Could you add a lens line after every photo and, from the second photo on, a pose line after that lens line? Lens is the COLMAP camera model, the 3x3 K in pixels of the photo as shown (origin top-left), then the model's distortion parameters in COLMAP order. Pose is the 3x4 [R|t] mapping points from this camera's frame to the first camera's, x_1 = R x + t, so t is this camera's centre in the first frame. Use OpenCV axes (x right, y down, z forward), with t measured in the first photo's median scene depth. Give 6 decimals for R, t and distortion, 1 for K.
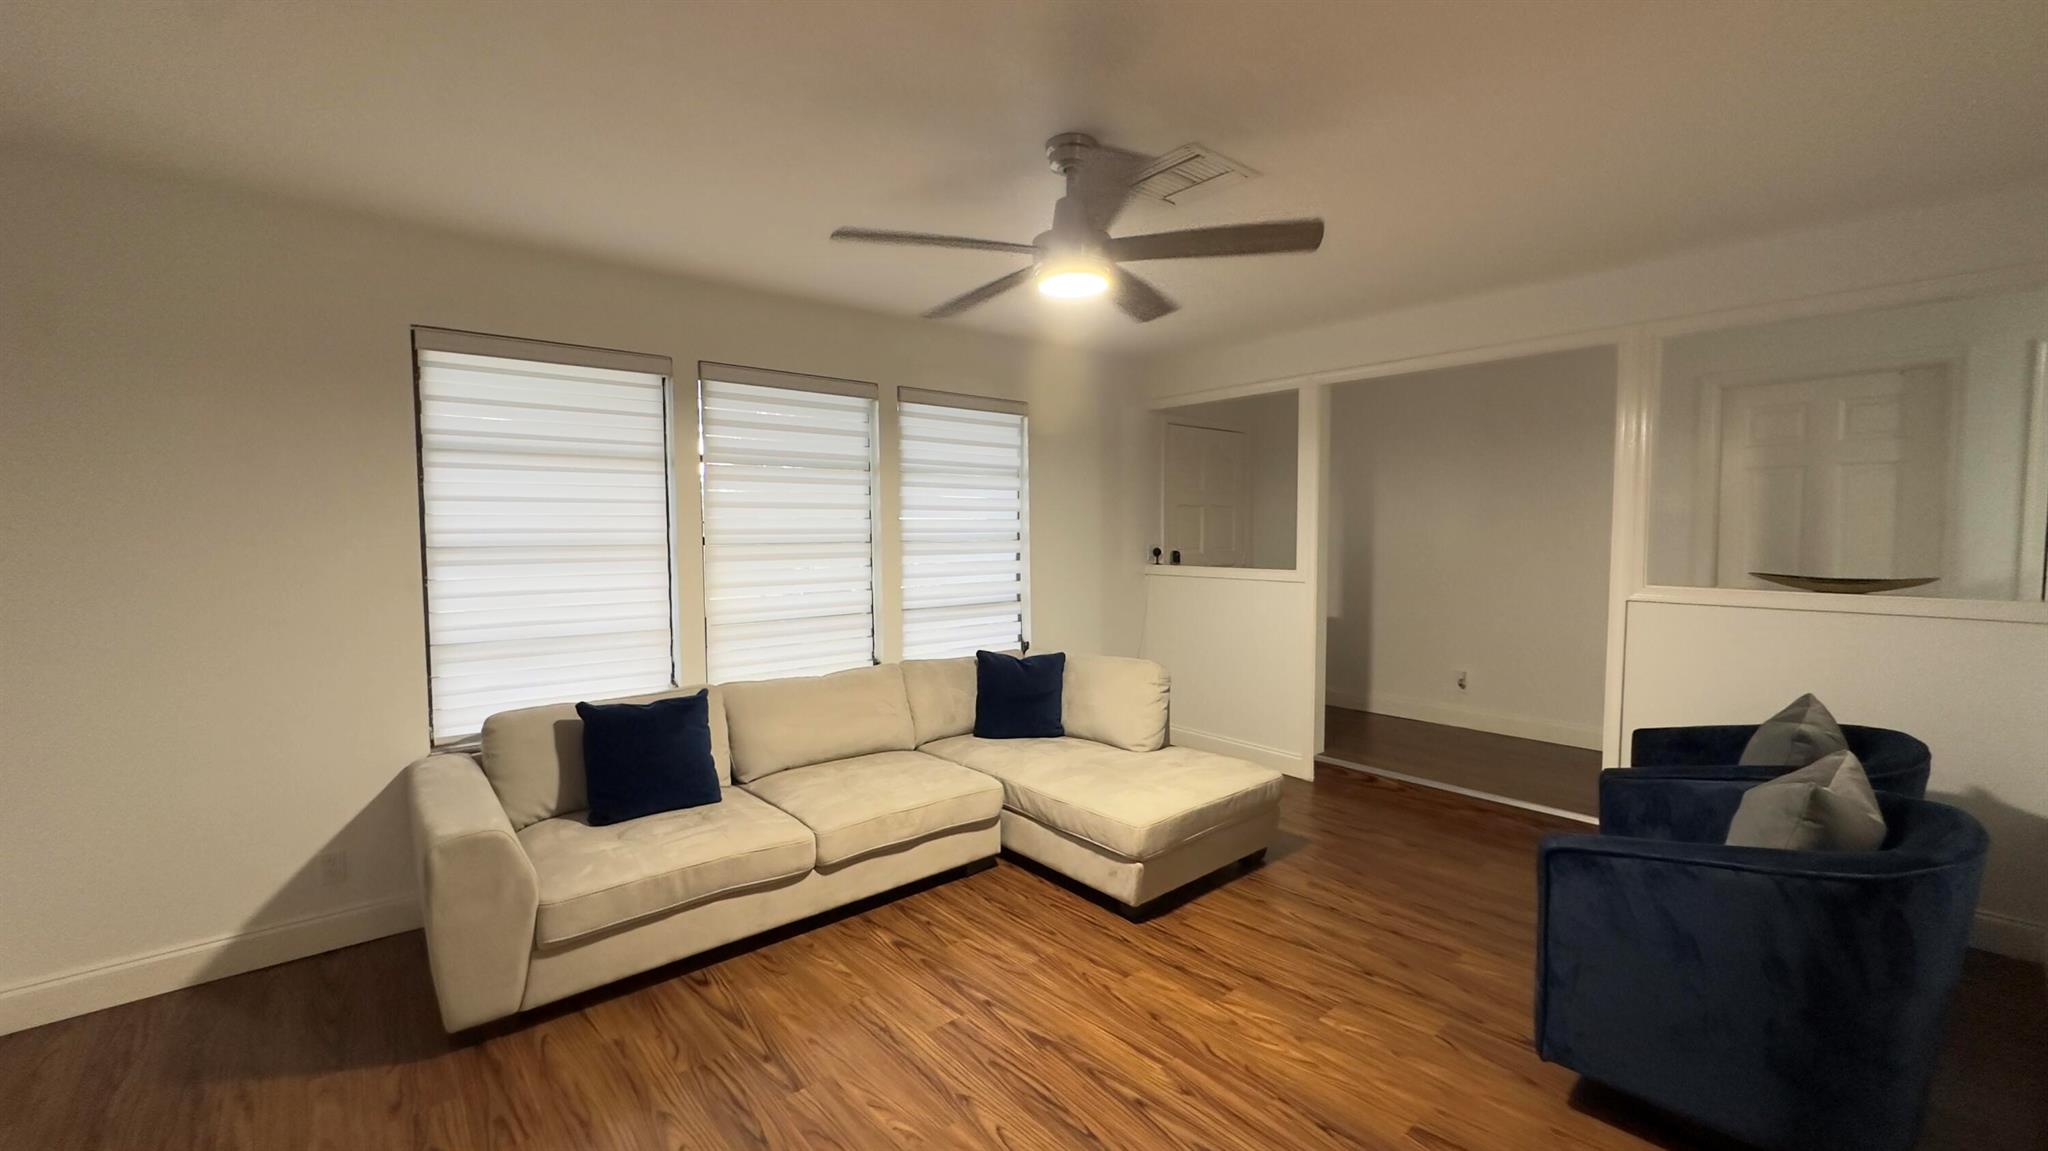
lens RADIAL K [[819.4, 0, 1026.0], [0, 819.4, 577.0], [0, 0, 1]] dist [0.000720, -0.000108]
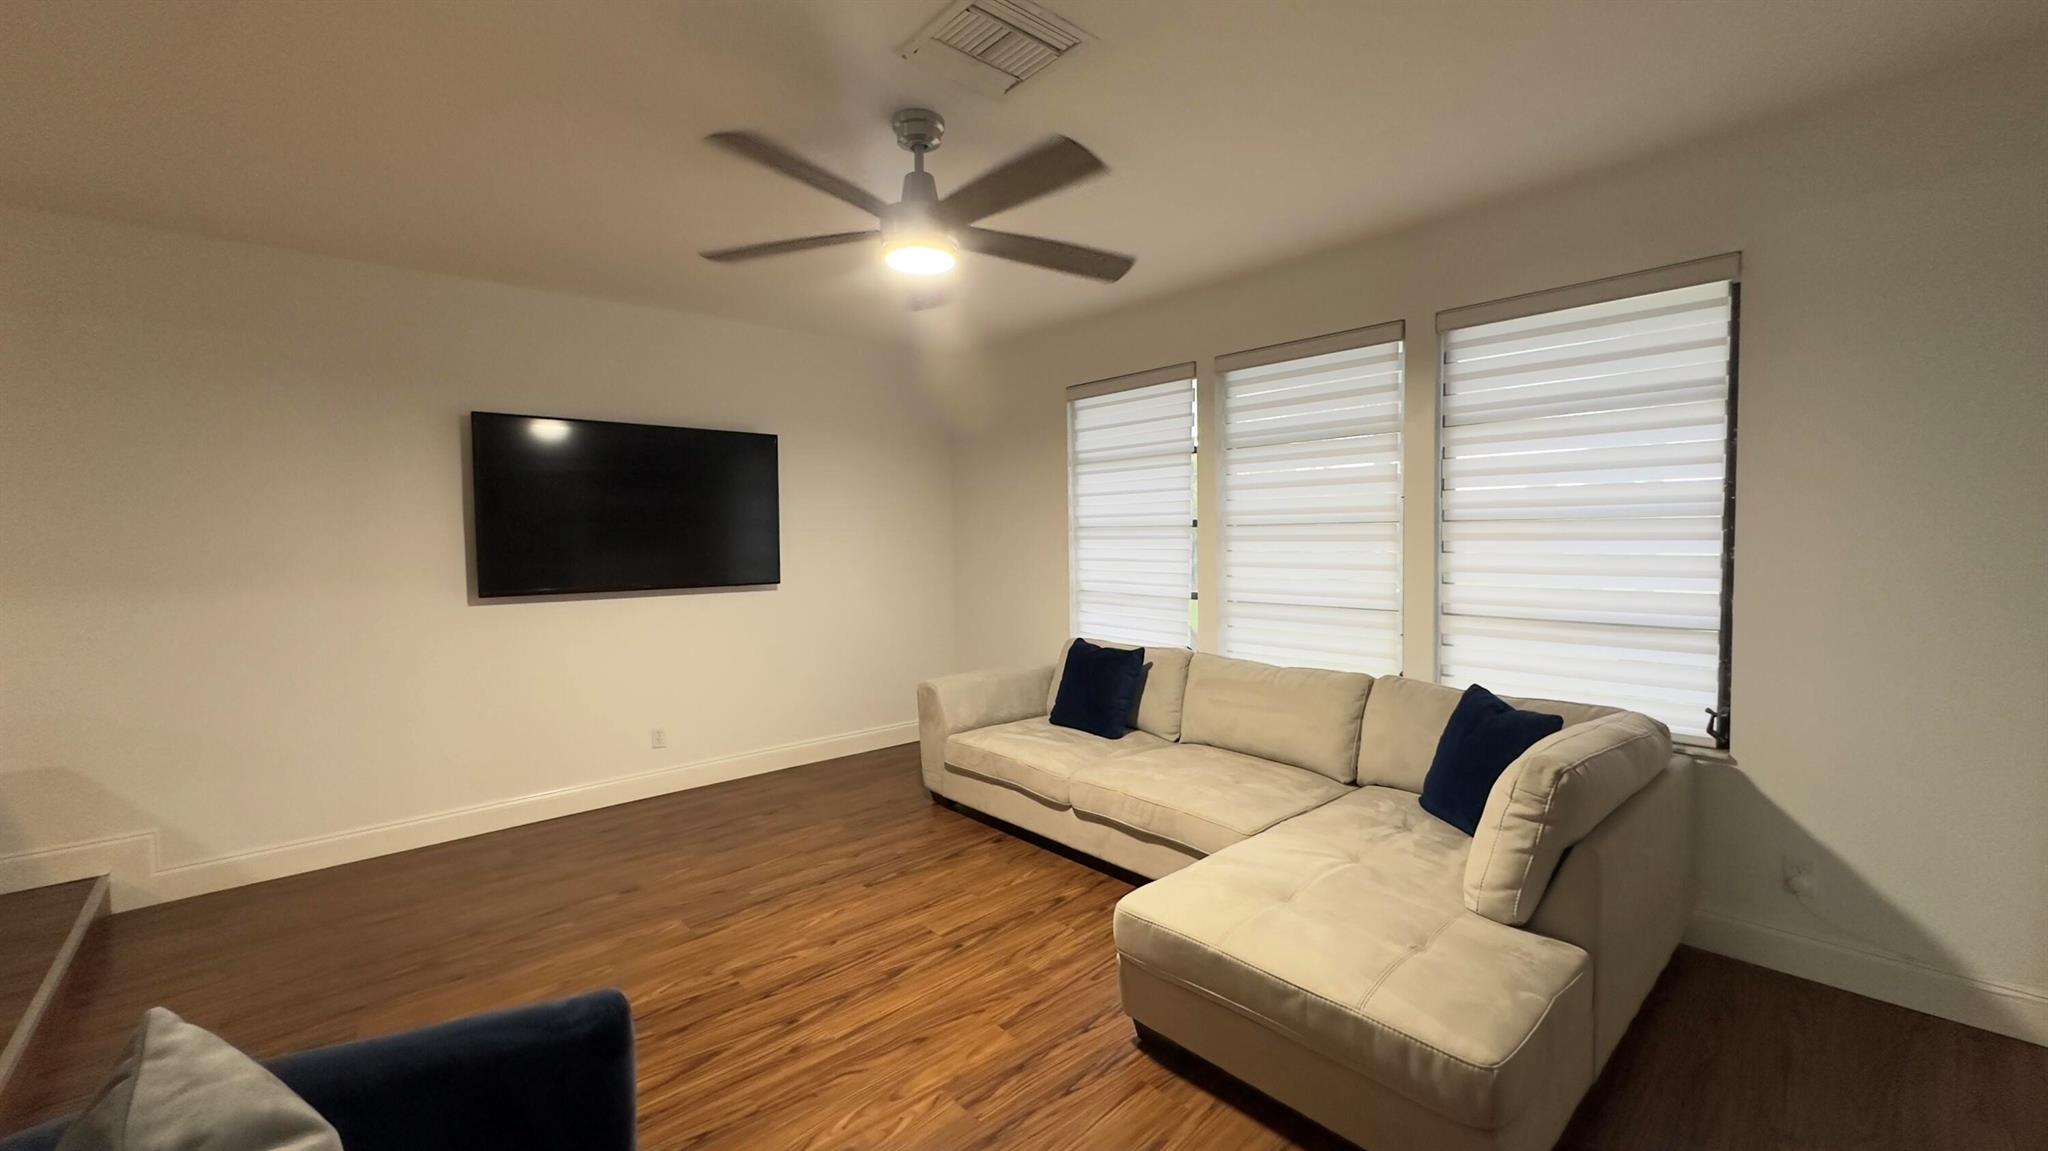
lens RADIAL K [[819.4, 0, 1022.8], [0, 819.4, 575.9], [0, 0, 1]] dist [0.000720, -0.000108]
pose [[0.013445, 0.059115, -0.998161, 0.924044], [-0.044576, 0.997294, 0.058463, -0.032732], [0.998916, 0.043708, 0.016043, 0.960693]]
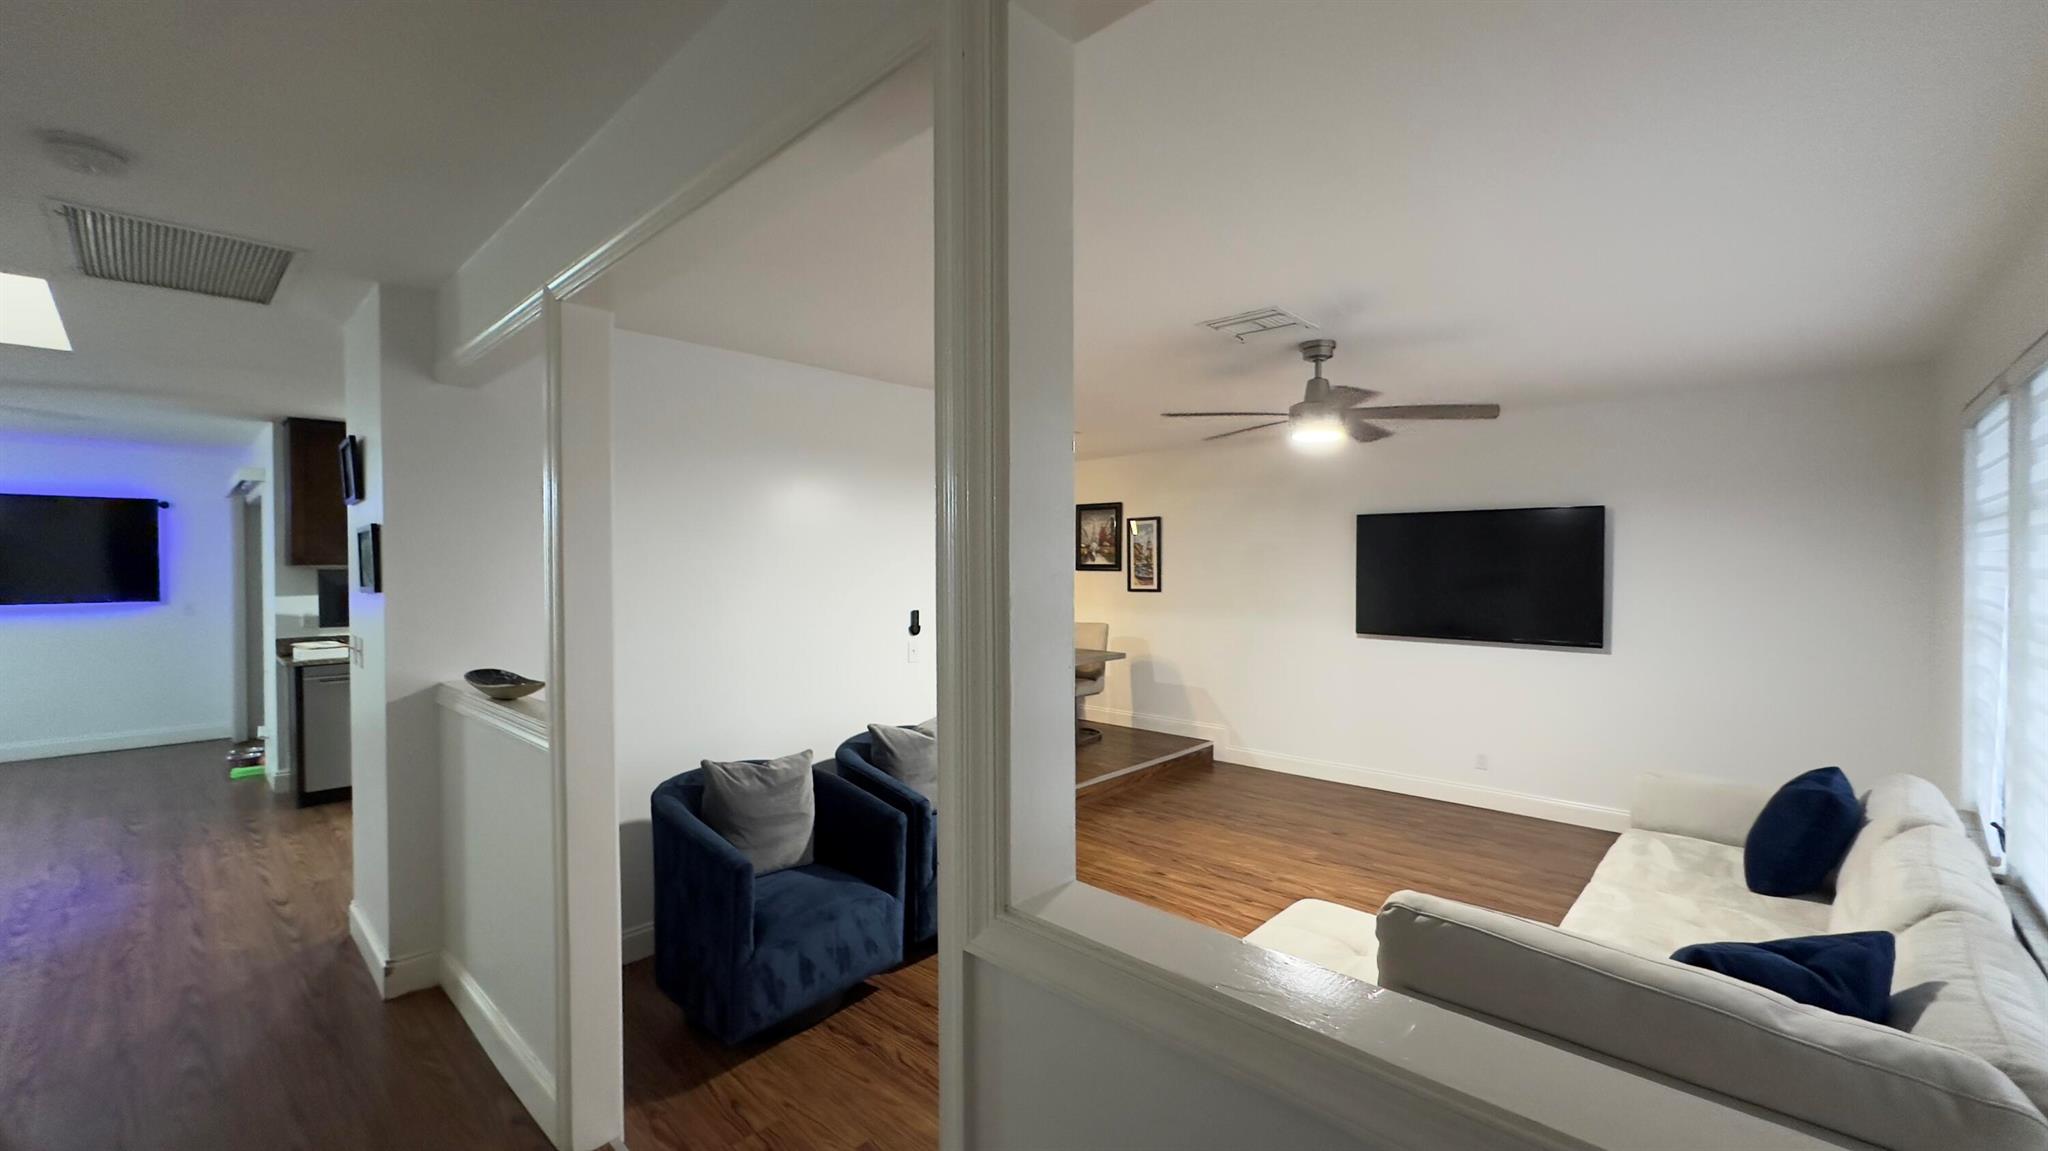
lens RADIAL K [[819.4, 0, 1025.7], [0, 819.4, 572.3], [0, 0, 1]] dist [0.000720, -0.000108]
pose [[-0.994754, 0.010419, -0.101765, 0.627665], [0.003505, 0.997687, 0.067882, -0.181370], [0.102237, 0.067169, -0.992490, 2.092010]]
